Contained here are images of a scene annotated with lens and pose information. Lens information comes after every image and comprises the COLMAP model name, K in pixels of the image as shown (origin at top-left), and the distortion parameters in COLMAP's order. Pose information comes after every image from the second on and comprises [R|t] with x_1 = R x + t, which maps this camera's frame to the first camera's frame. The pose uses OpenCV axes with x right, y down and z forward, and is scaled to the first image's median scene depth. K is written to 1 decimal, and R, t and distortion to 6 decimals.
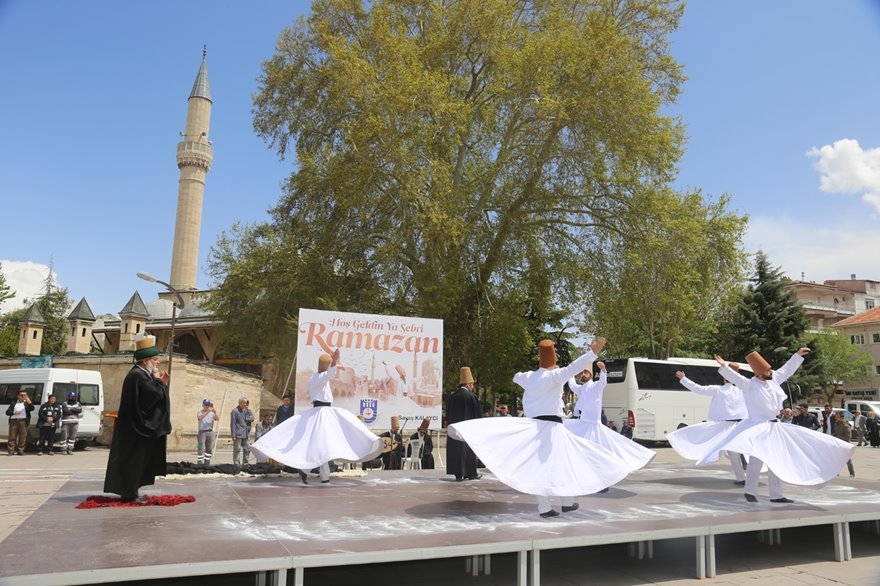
lens RADIAL K [[691.6, 0, 456.0], [0, 691.6, 292.4], [0, 0, 1]] dist [-0.129906, 0.149392]
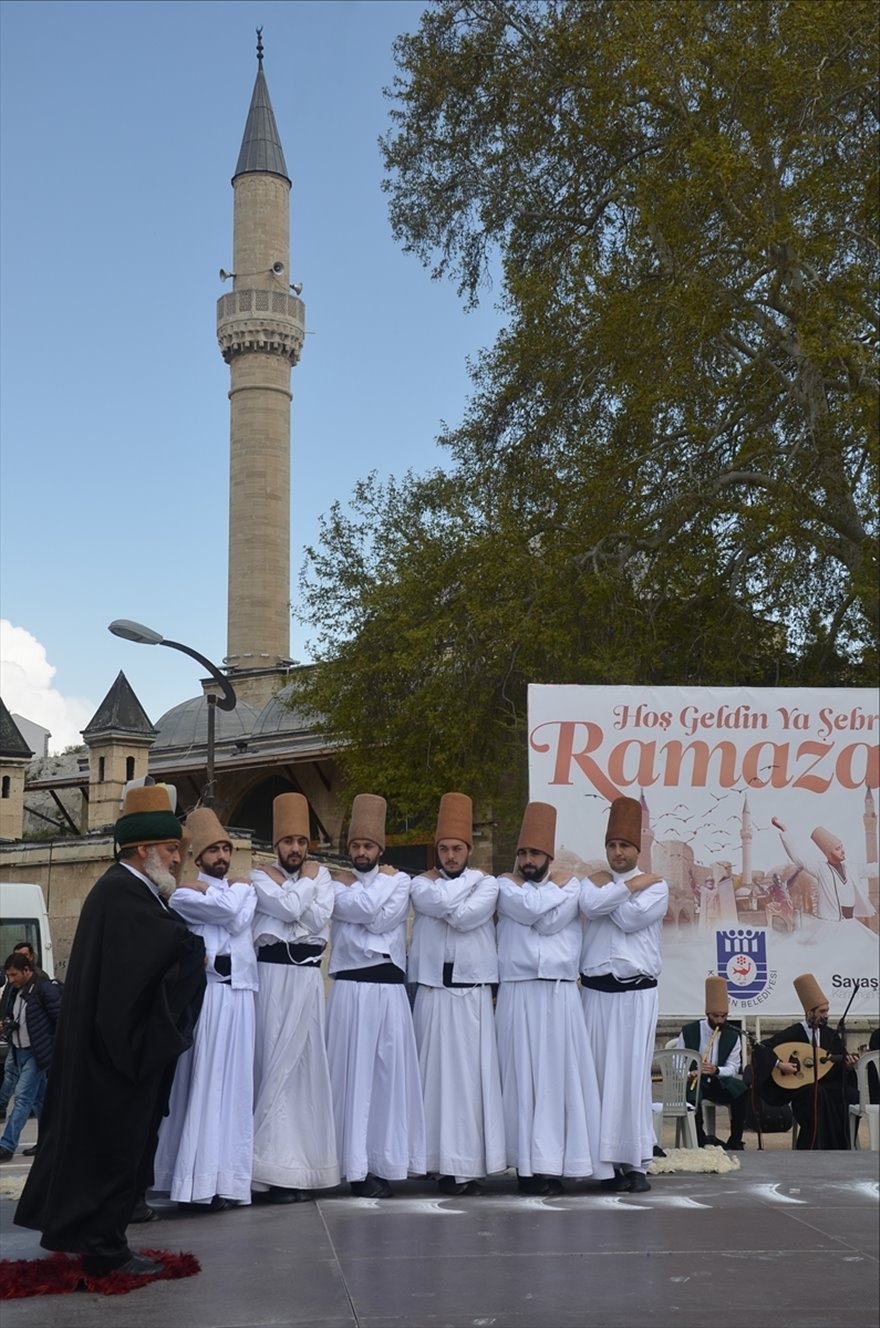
lens RADIAL K [[1786.6, 0, 440.0], [0, 1786.6, 664.0], [0, 0, 1]] dist [0.035692, 0.717031]
pose [[0.954926, -0.071787, -0.288032, -0.000013], [0.074322, 0.997232, -0.002137, 0.008495], [0.287388, -0.019366, 0.957618, 0.065552]]
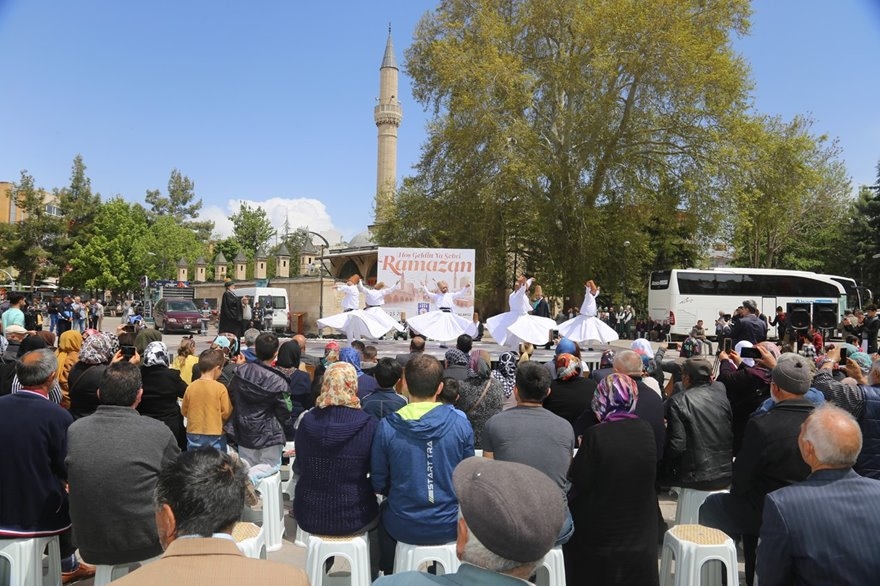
lens RADIAL K [[691.6, 0, 456.0], [0, 691.6, 292.4], [0, 0, 1]] dist [-0.129906, 0.149392]
pose [[0.924957, -0.012467, -0.379867, 0.427630], [0.062957, 0.990681, 0.120783, -0.042983], [0.374821, -0.135634, 0.917122, -0.332155]]
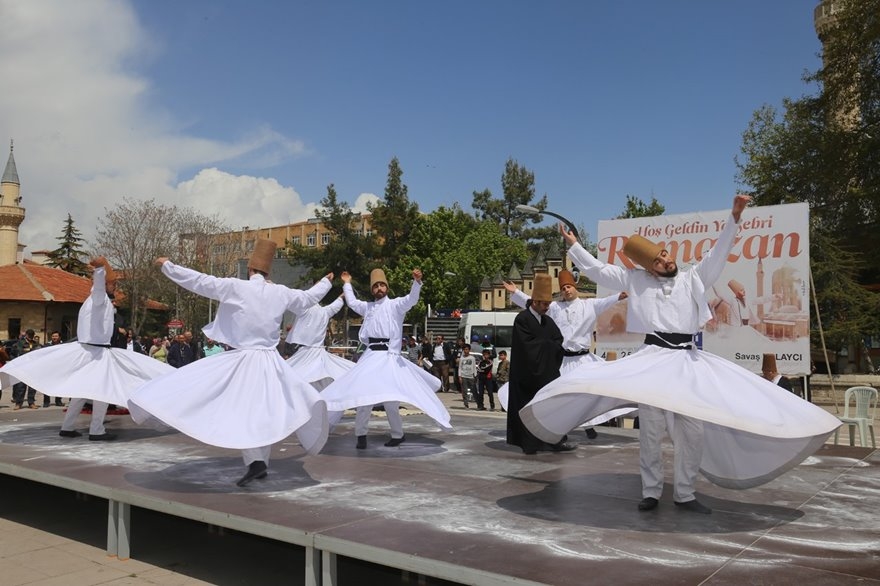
lens RADIAL K [[836.5, 0, 401.9], [0, 836.5, 293.1], [0, 0, 1]] dist [-0.005596, -0.006146]
pose [[0.438575, -0.066501, -0.896231, 0.417616], [0.146783, 0.989167, -0.001567, 0.057193], [0.886626, -0.130864, 0.443585, 0.271509]]
